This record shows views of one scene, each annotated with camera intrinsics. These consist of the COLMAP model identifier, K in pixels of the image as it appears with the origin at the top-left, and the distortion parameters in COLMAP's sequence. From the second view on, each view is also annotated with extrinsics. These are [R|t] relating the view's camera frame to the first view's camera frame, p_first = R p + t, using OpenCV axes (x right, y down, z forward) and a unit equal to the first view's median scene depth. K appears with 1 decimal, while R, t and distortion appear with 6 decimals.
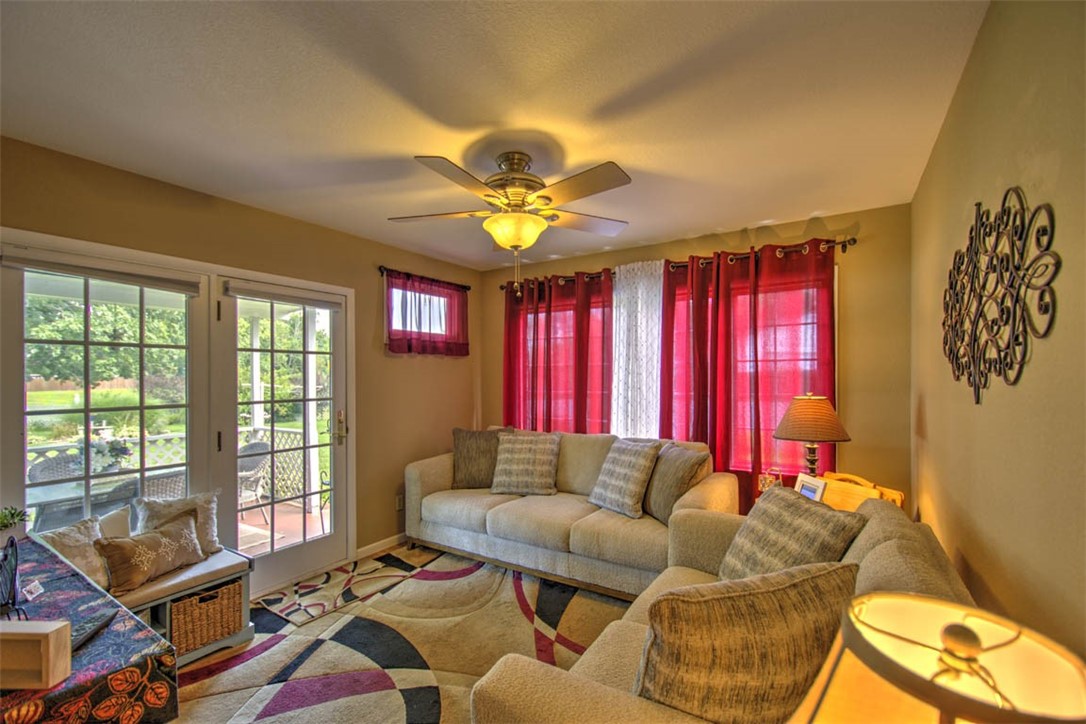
lens RADIAL K [[467.8, 0, 546.2], [0, 467.8, 377.0], [0, 0, 1]] dist [-0.003964, -0.001241]
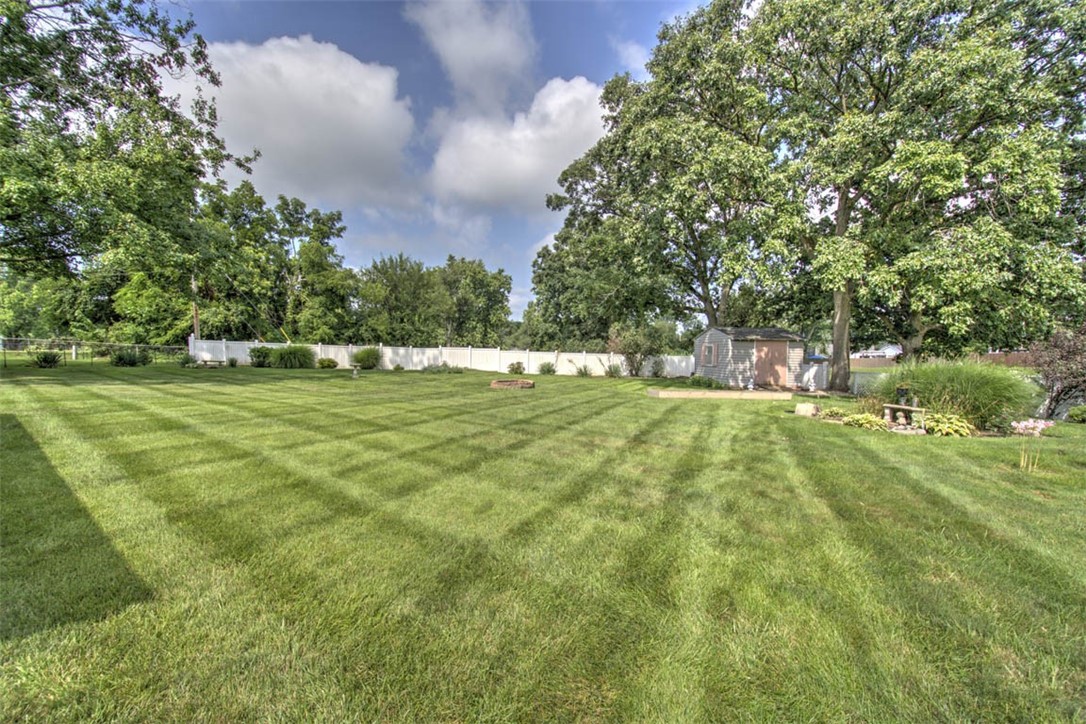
lens RADIAL K [[467.8, 0, 543.8], [0, 467.8, 376.9], [0, 0, 1]] dist [-0.003964, -0.001241]
pose [[-0.113646, 0.058967, -0.991770, -0.247145], [-0.013925, 0.998045, 0.060935, 0.031271], [0.993424, 0.020735, -0.112602, 0.539739]]
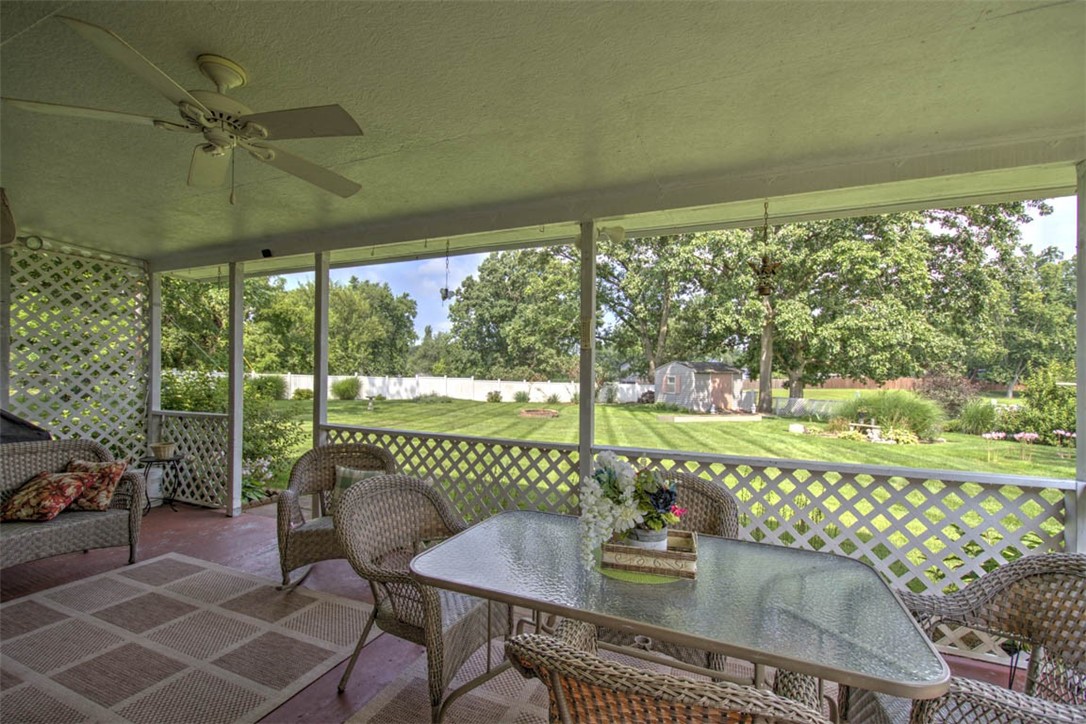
lens RADIAL K [[467.8, 0, 542.2], [0, 467.8, 376.6], [0, 0, 1]] dist [-0.003964, -0.001241]
pose [[0.153491, 0.009691, -0.988103, -0.122503], [-0.016765, 0.999834, 0.007202, 0.012311], [0.988008, 0.015460, 0.153628, 0.191861]]
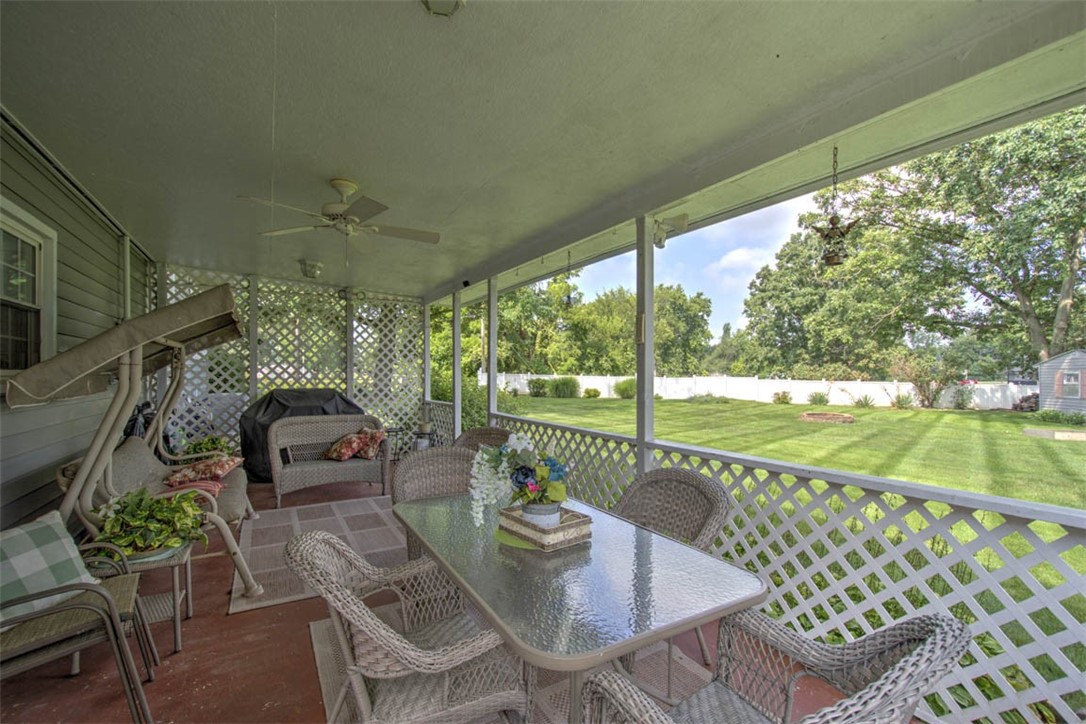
lens RADIAL K [[467.8, 0, 537.7], [0, 467.8, 377.0], [0, 0, 1]] dist [-0.003964, -0.001241]
pose [[-0.463163, 0.010980, -0.886205, -0.117511], [0.000372, 0.999926, 0.012194, 0.013515], [0.886273, 0.005318, -0.463132, 0.277531]]
